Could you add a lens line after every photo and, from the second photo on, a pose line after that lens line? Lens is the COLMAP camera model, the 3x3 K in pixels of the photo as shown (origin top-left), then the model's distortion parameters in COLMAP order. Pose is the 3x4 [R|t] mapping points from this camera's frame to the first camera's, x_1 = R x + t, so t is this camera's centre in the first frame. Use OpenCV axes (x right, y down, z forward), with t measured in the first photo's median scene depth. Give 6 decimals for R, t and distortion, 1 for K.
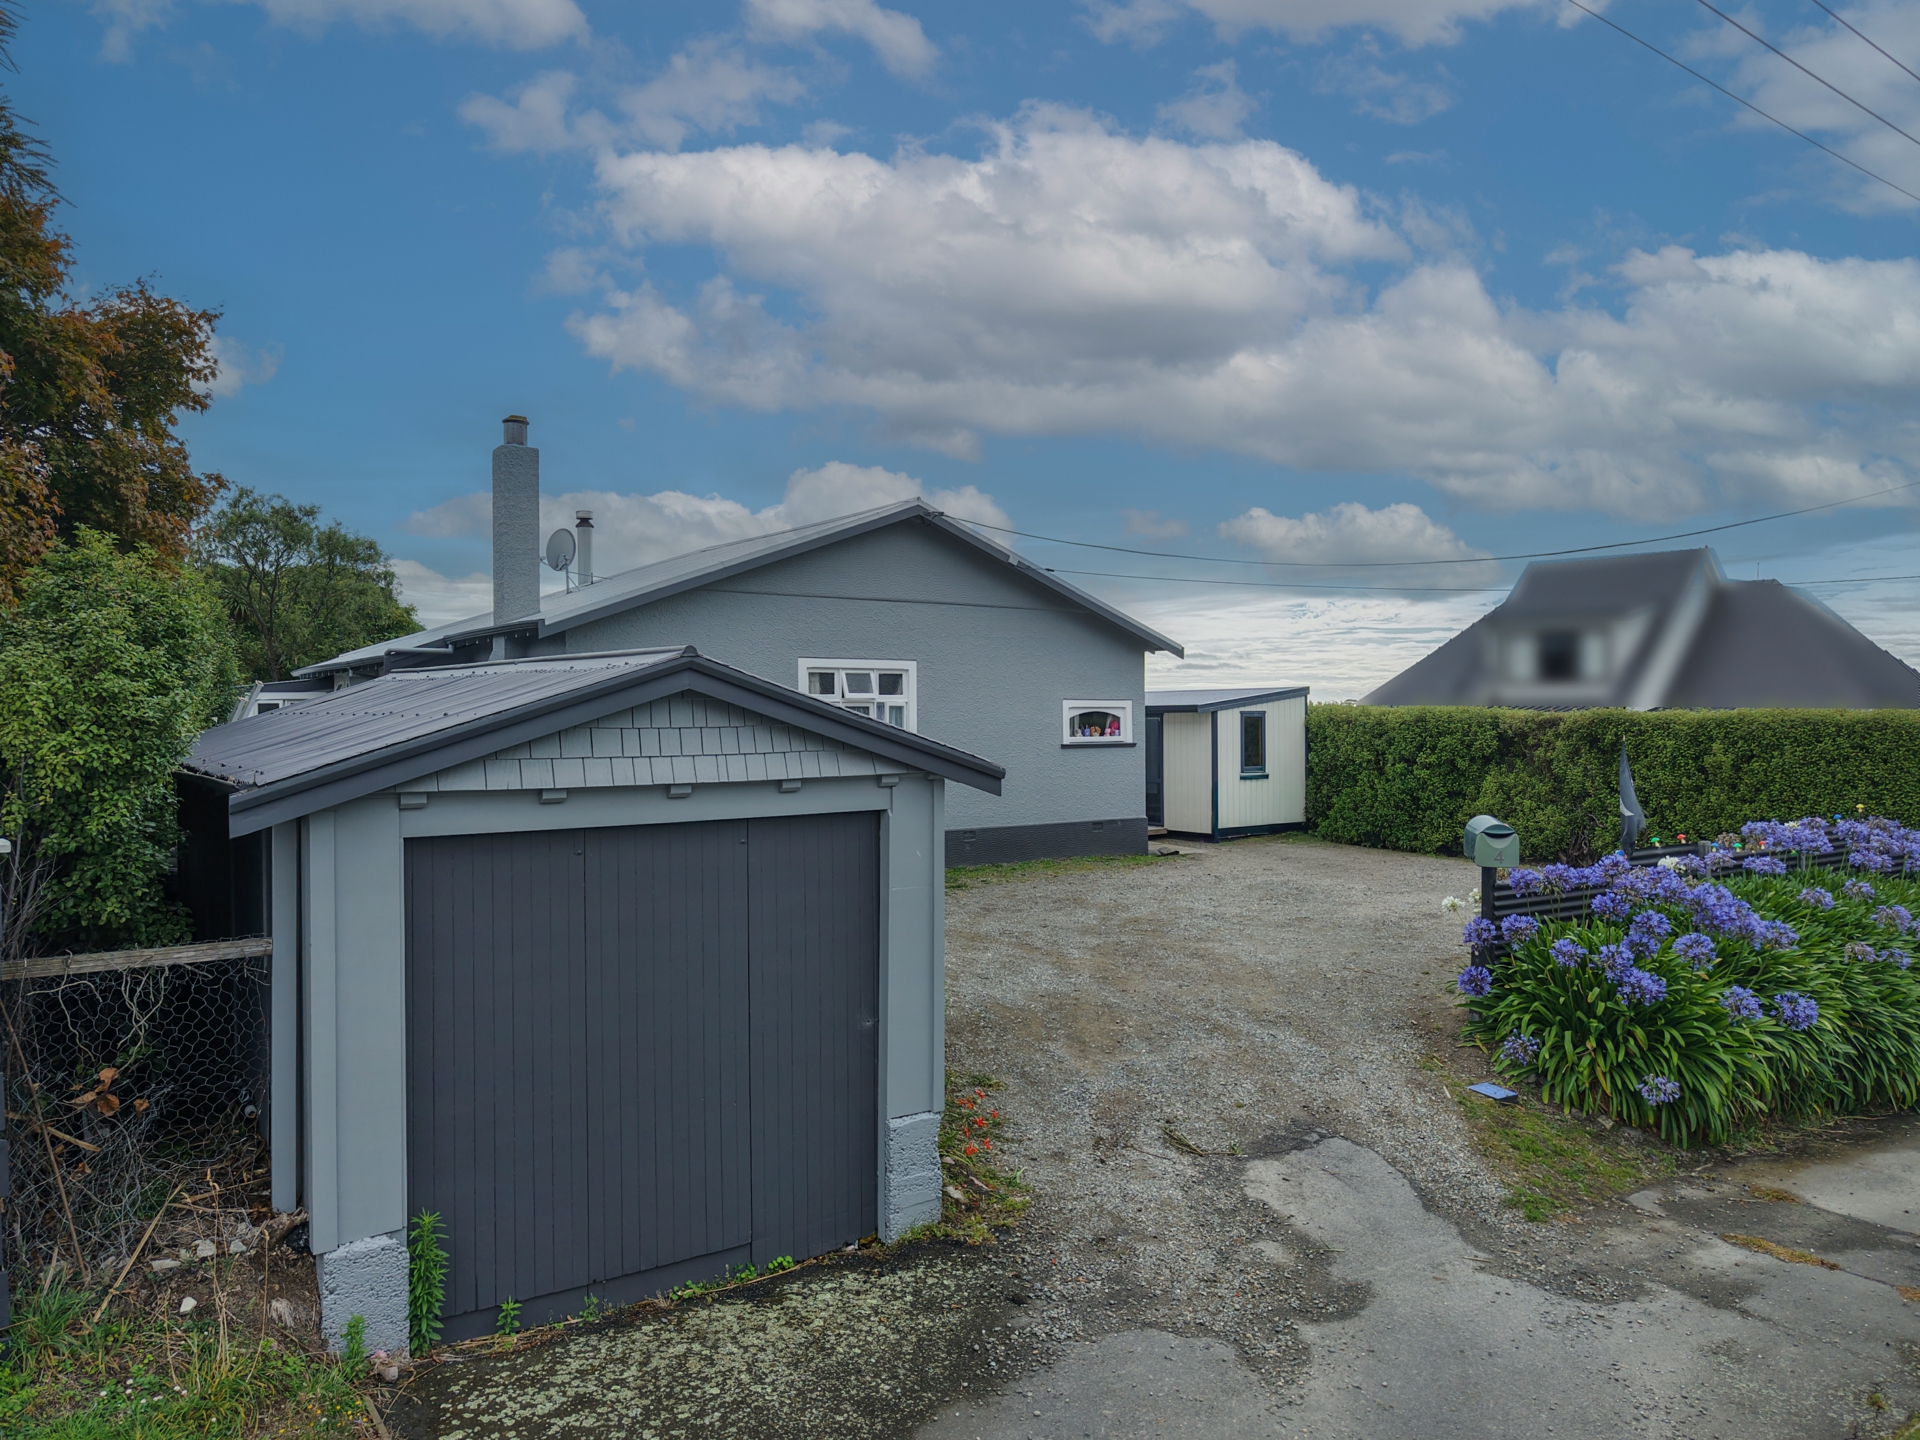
lens RADIAL K [[1266.9, 0, 960.0], [0, 1266.9, 720.0], [0, 0, 1]] dist [0.007110, -0.001694]
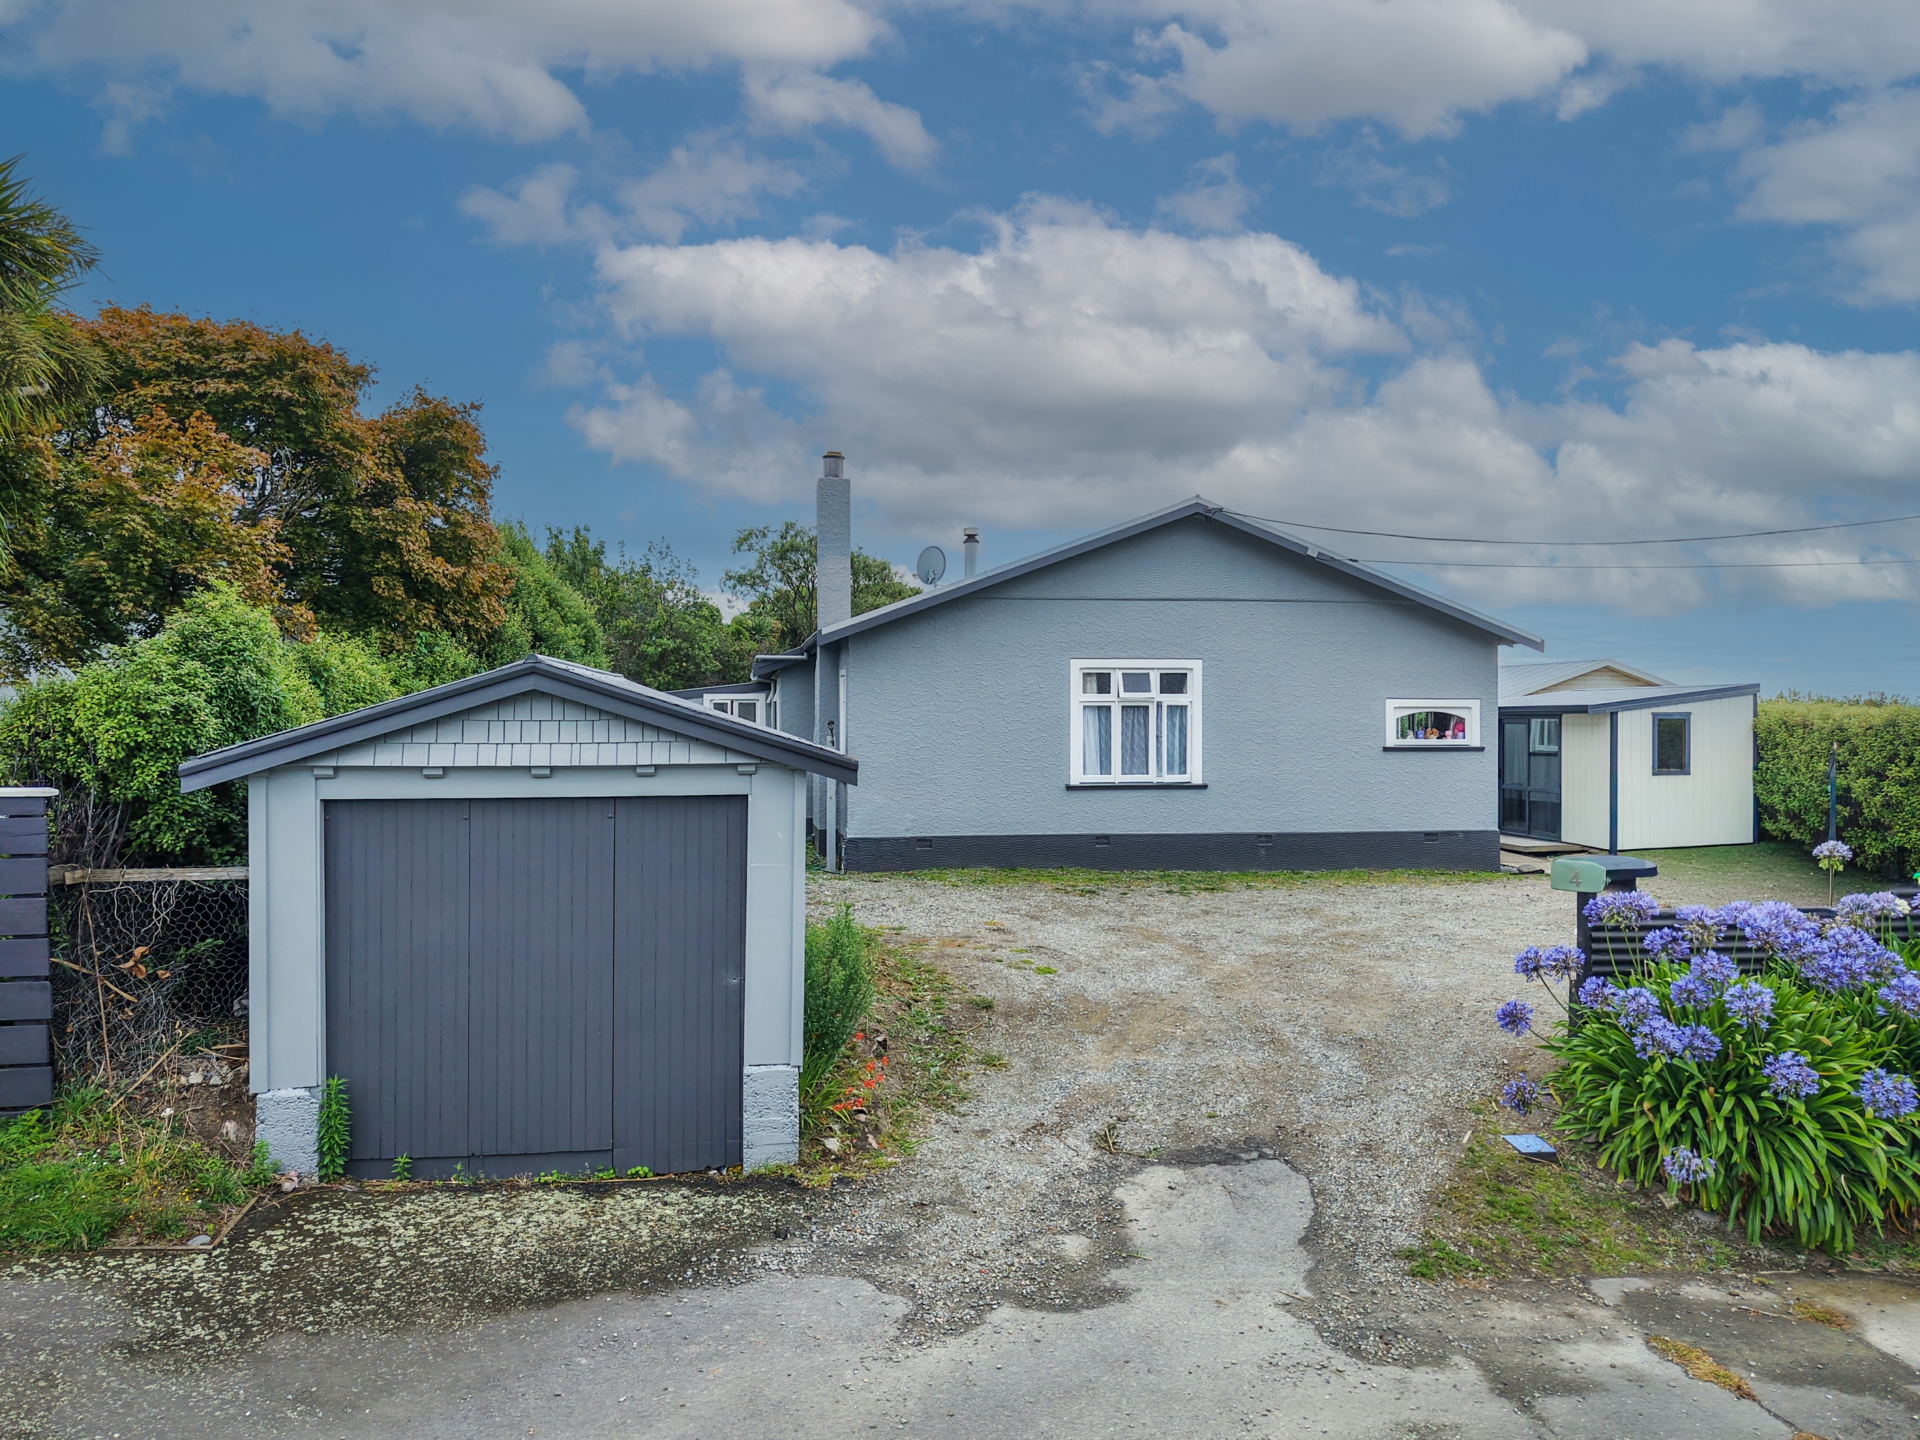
lens RADIAL K [[1266.9, 0, 960.0], [0, 1266.9, 720.0], [0, 0, 1]] dist [0.007110, -0.001694]
pose [[0.903720, 0.007332, -0.428060, 0.589906], [-0.007315, 0.999972, 0.001686, 0.000480], [0.428061, 0.001608, 0.903749, 0.049551]]
